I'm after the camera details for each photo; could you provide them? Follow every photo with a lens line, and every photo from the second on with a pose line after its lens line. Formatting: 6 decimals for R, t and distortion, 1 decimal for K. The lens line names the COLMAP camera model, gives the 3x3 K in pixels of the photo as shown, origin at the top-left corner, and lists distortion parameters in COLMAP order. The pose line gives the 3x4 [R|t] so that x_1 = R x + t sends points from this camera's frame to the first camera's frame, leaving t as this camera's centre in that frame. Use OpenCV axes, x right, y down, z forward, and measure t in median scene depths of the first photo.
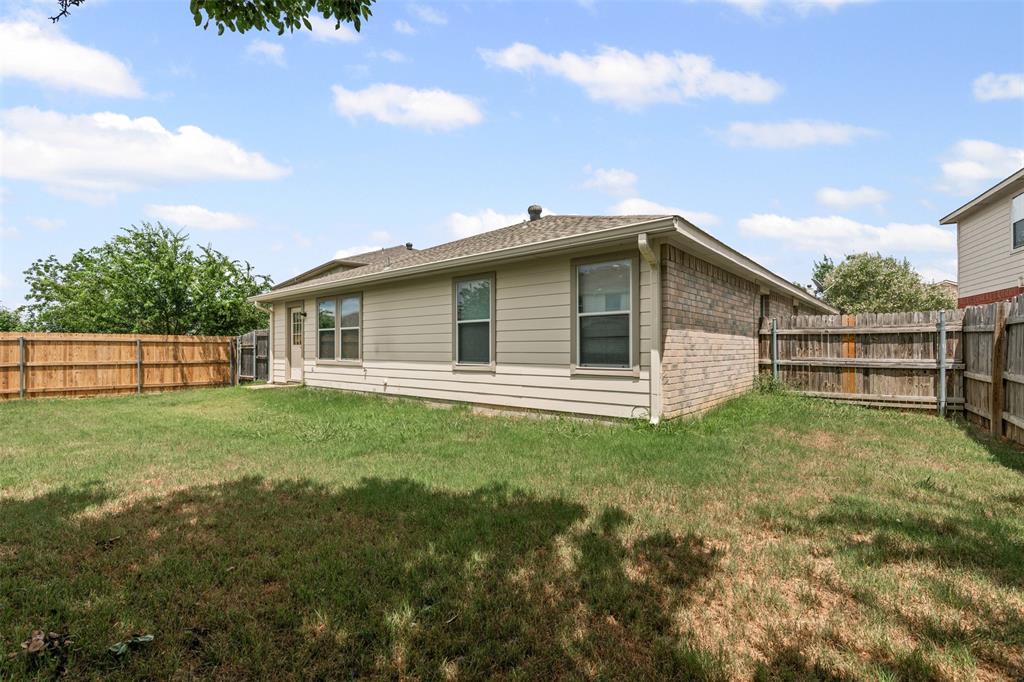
lens RADIAL K [[466.9, 0, 503.5], [0, 466.9, 344.2], [0, 0, 1]] dist [-0.001328, -0.000026]
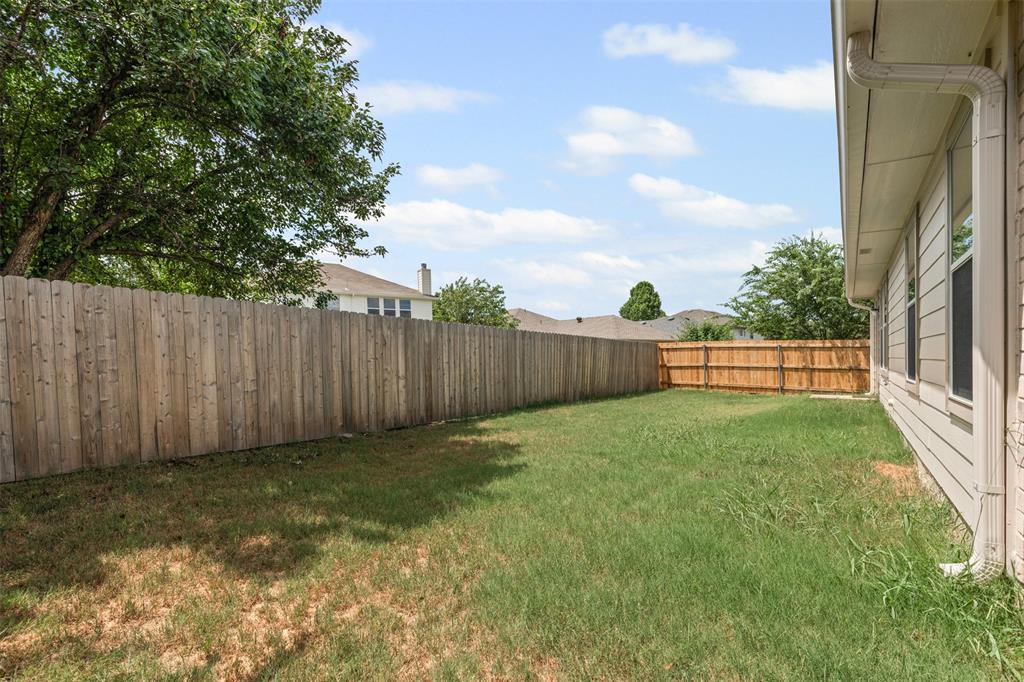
lens RADIAL K [[466.9, 0, 503.7], [0, 466.9, 344.1], [0, 0, 1]] dist [-0.001328, -0.000026]
pose [[0.084737, -0.017916, -0.996242, 0.270971], [0.004646, 0.999835, -0.017585, 0.003913], [0.996392, -0.003139, 0.084807, 0.271759]]
